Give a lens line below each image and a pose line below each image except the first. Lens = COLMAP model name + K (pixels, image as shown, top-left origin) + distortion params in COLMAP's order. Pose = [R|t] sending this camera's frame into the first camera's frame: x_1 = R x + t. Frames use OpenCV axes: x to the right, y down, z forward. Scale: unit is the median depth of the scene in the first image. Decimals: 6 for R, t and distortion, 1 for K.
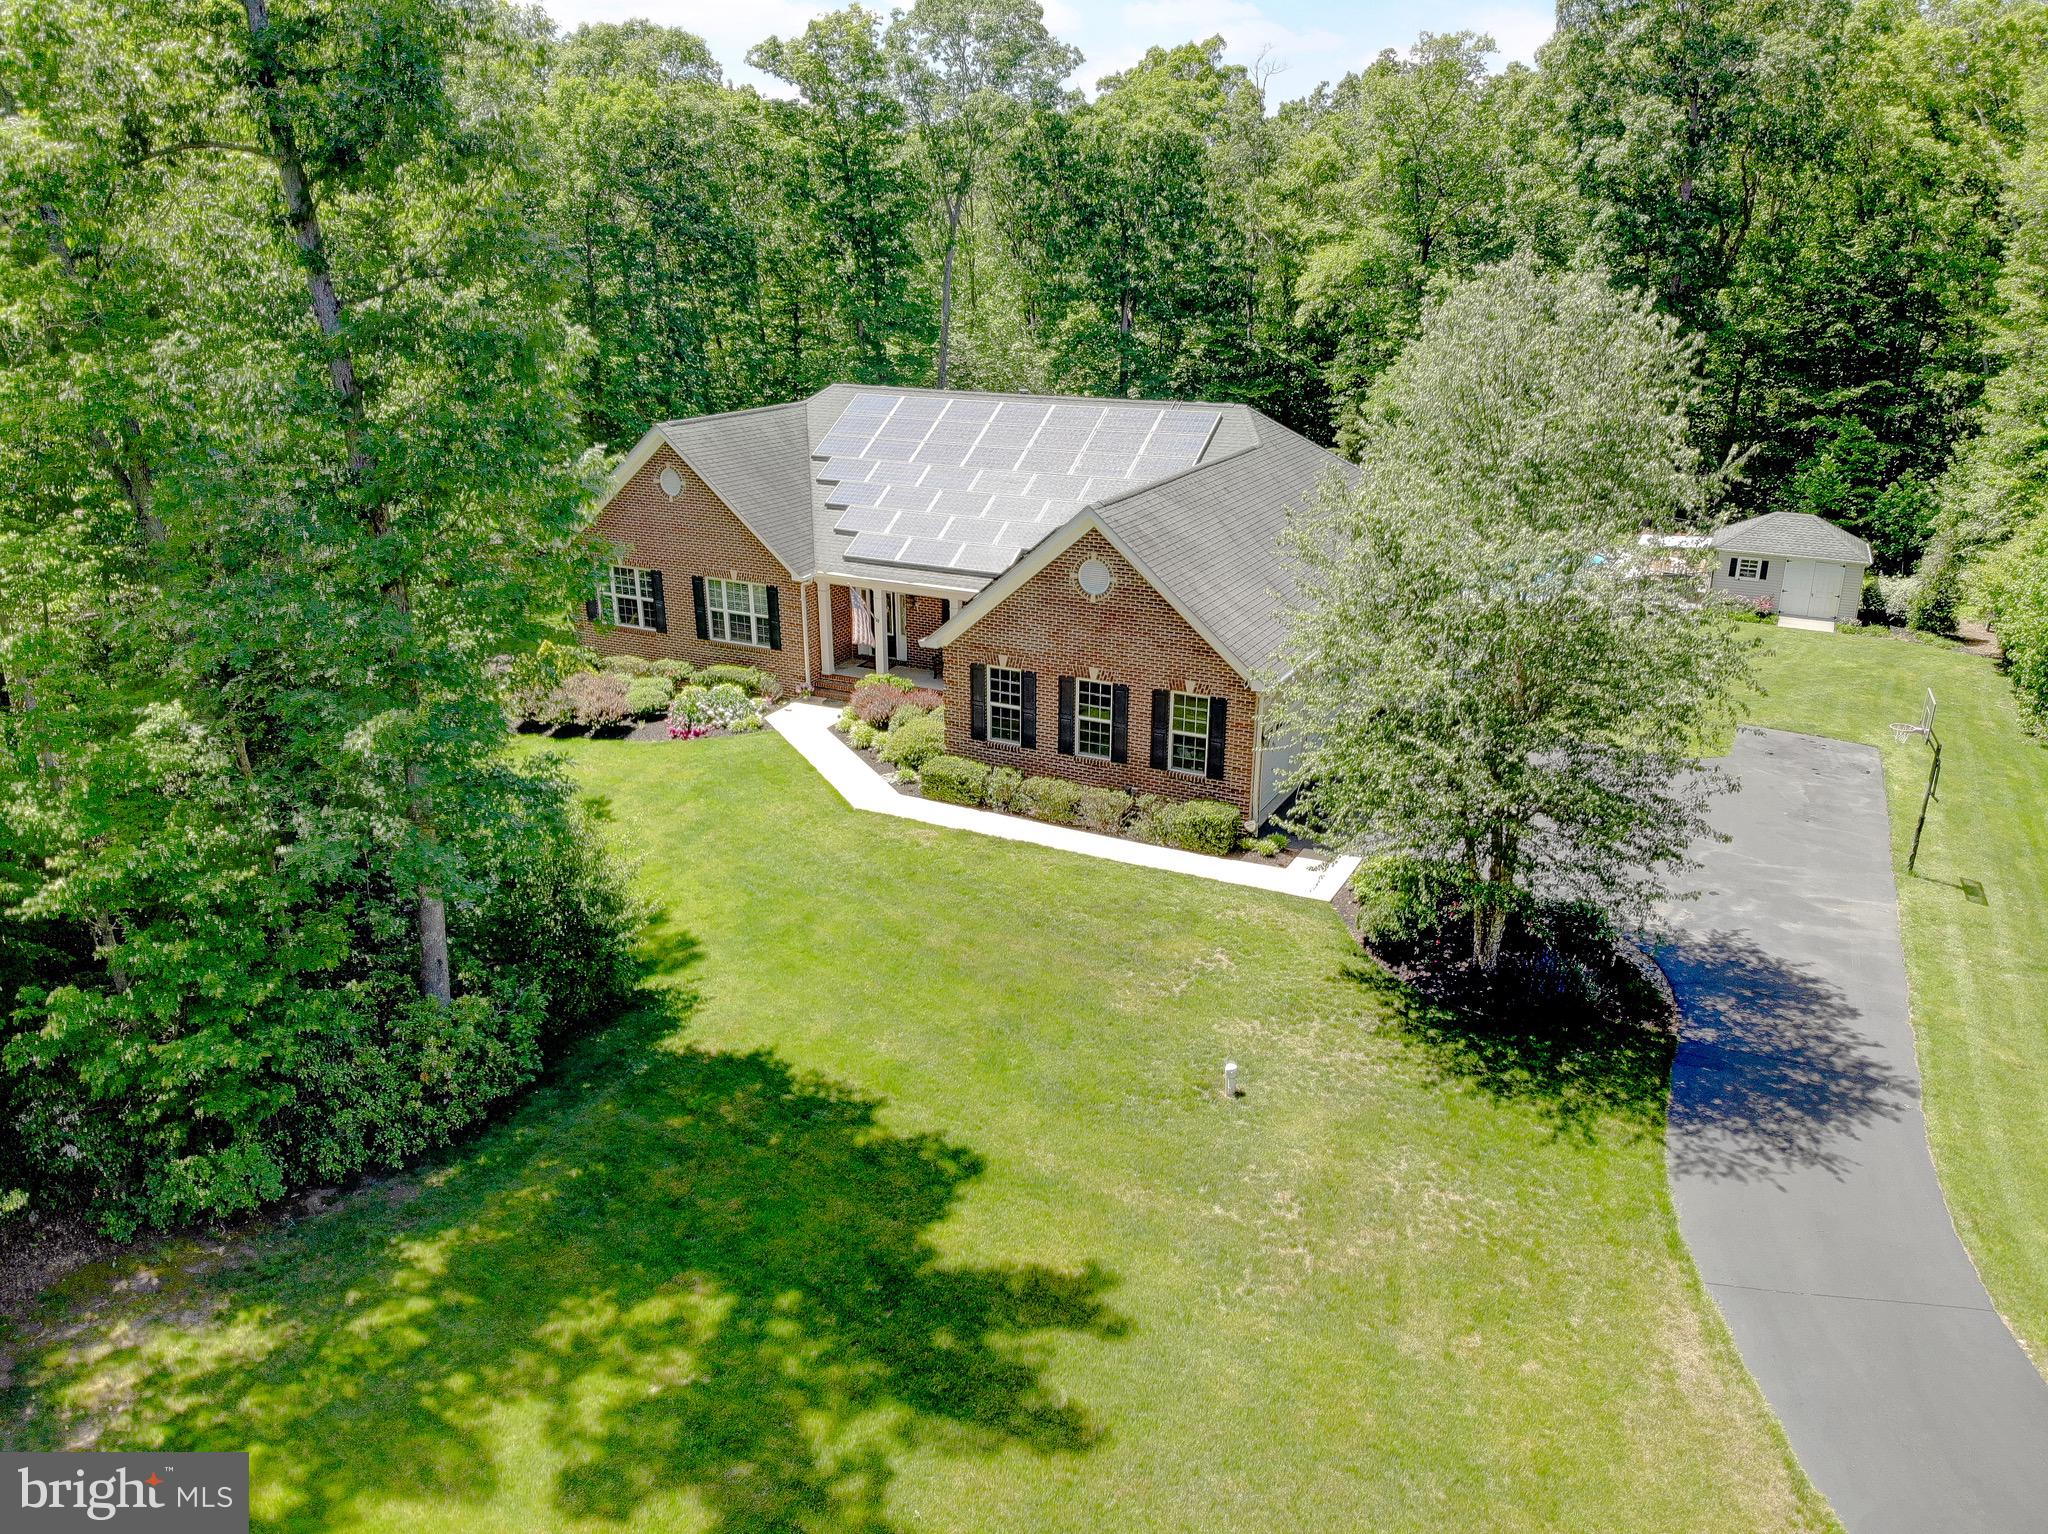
lens RADIAL K [[1496.9, 0, 1024.0], [0, 1496.9, 767.0], [0, 0, 1]] dist [0.070295, -0.209175]
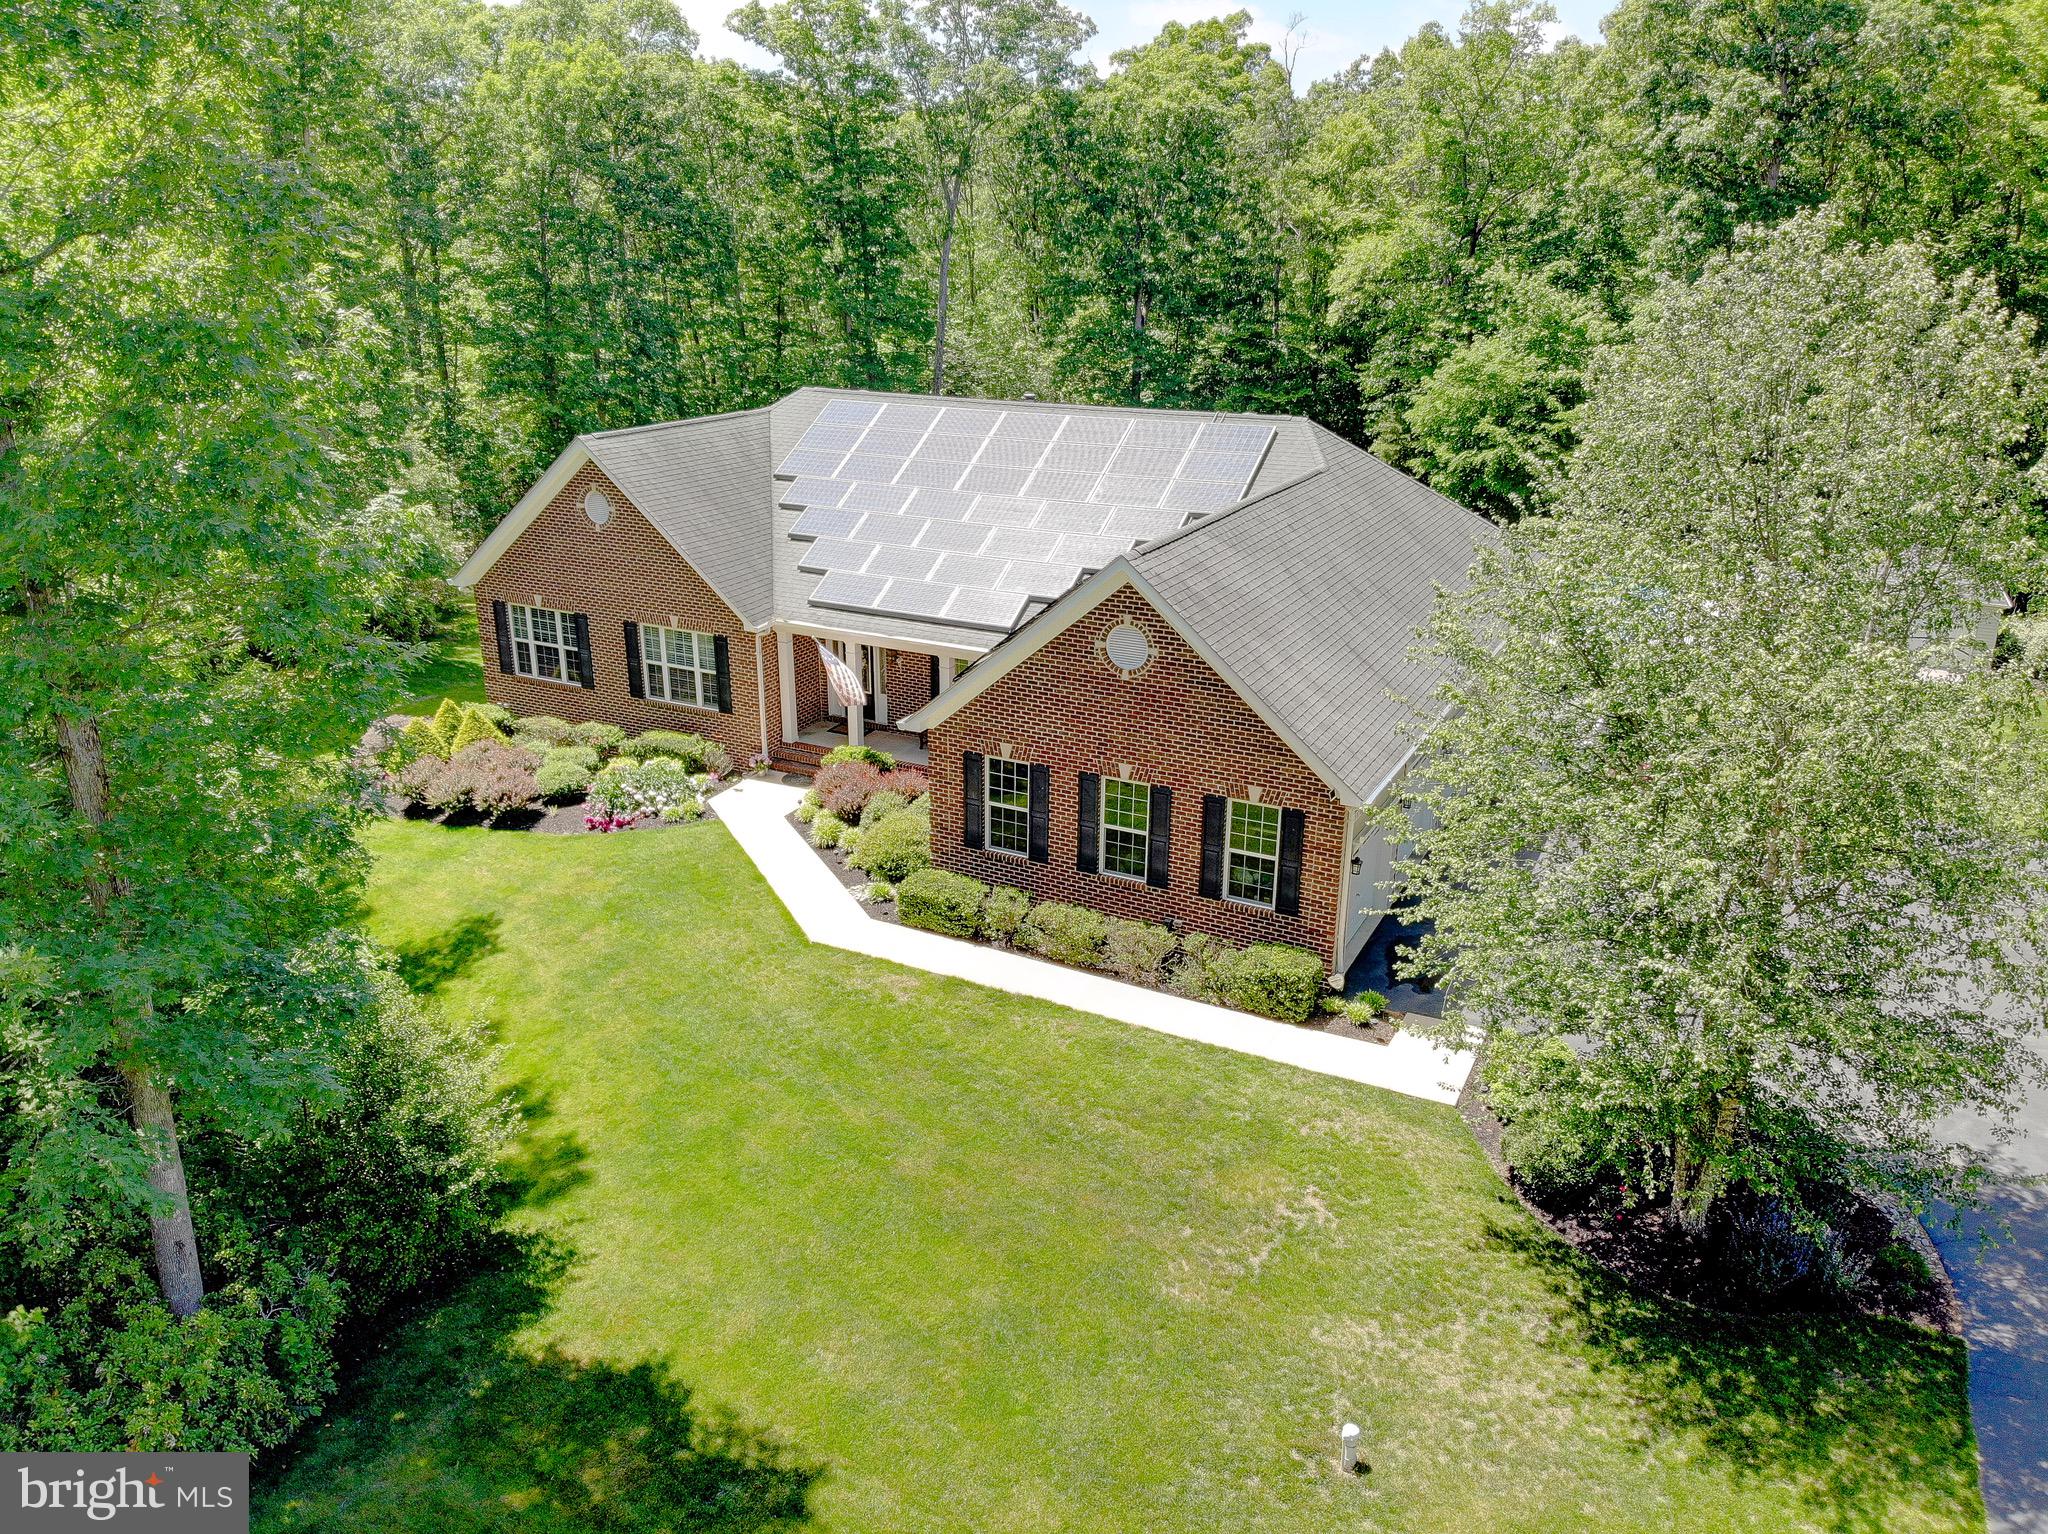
lens RADIAL K [[1496.9, 0, 1024.0], [0, 1496.9, 767.0], [0, 0, 1]] dist [0.070295, -0.209175]
pose [[0.999979, 0.006389, 0.001204, -0.004540], [-0.006390, 0.999980, 0.000172, -0.050617], [-0.001203, -0.000180, 0.999999, 0.187258]]
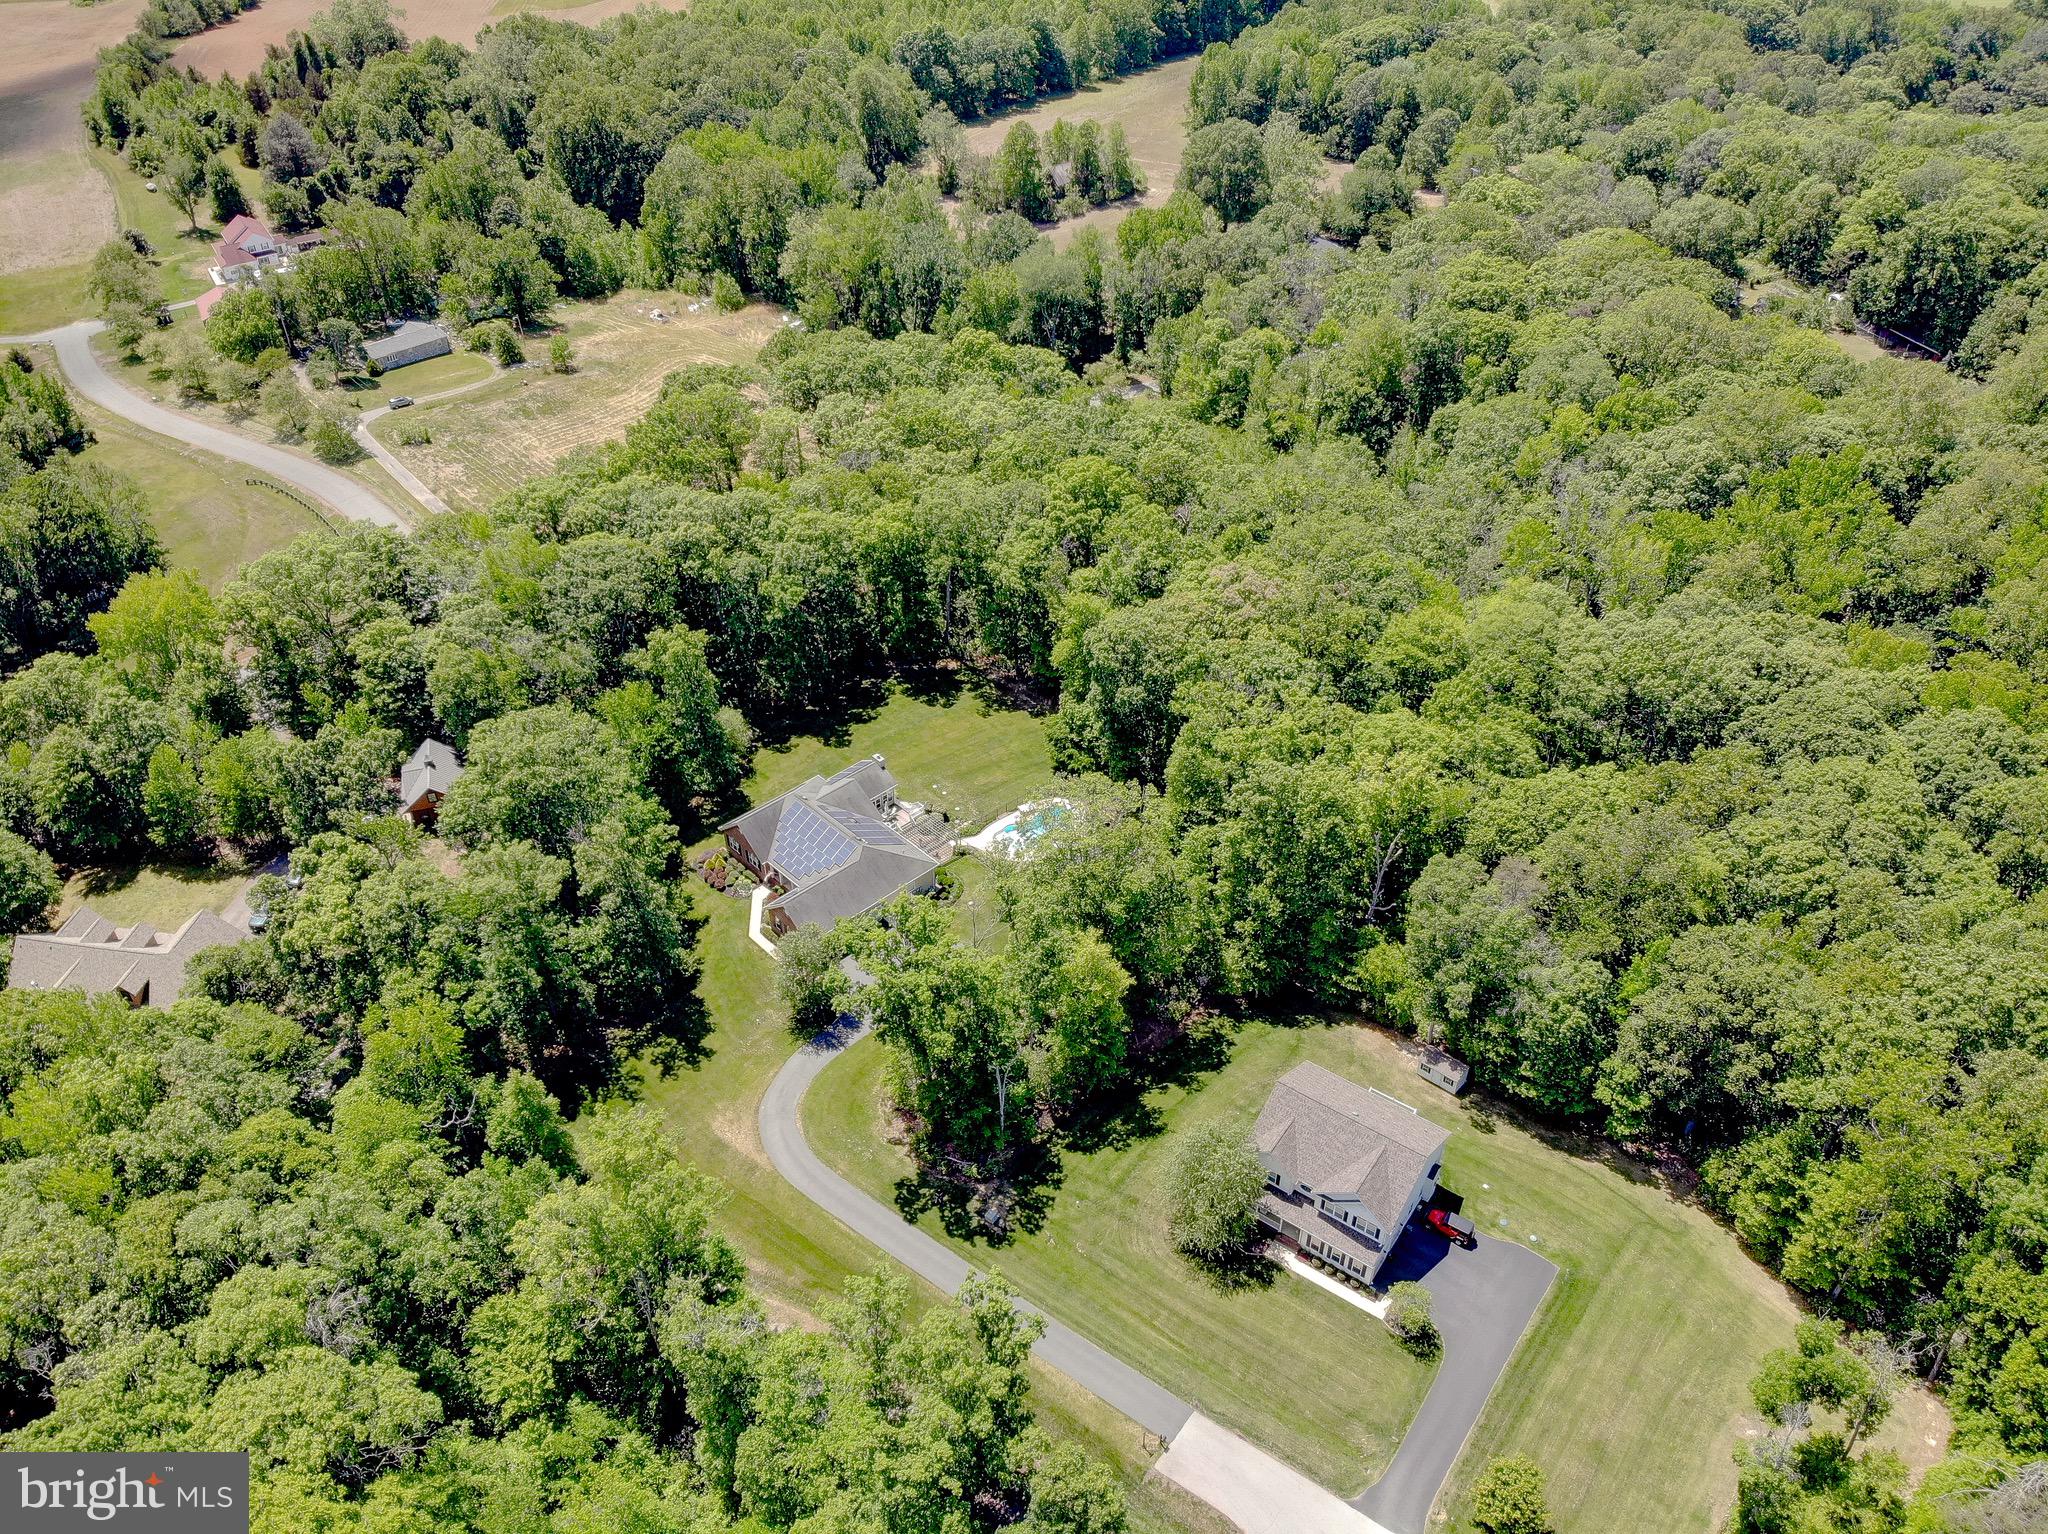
lens RADIAL K [[1496.9, 0, 1024.0], [0, 1496.9, 767.0], [0, 0, 1]] dist [0.070295, -0.209175]
pose [[0.941923, 0.197143, -0.271875, 1.637517], [-0.100395, 0.937841, 0.332229, -1.847044], [0.320472, -0.285639, 0.903166, -2.512448]]
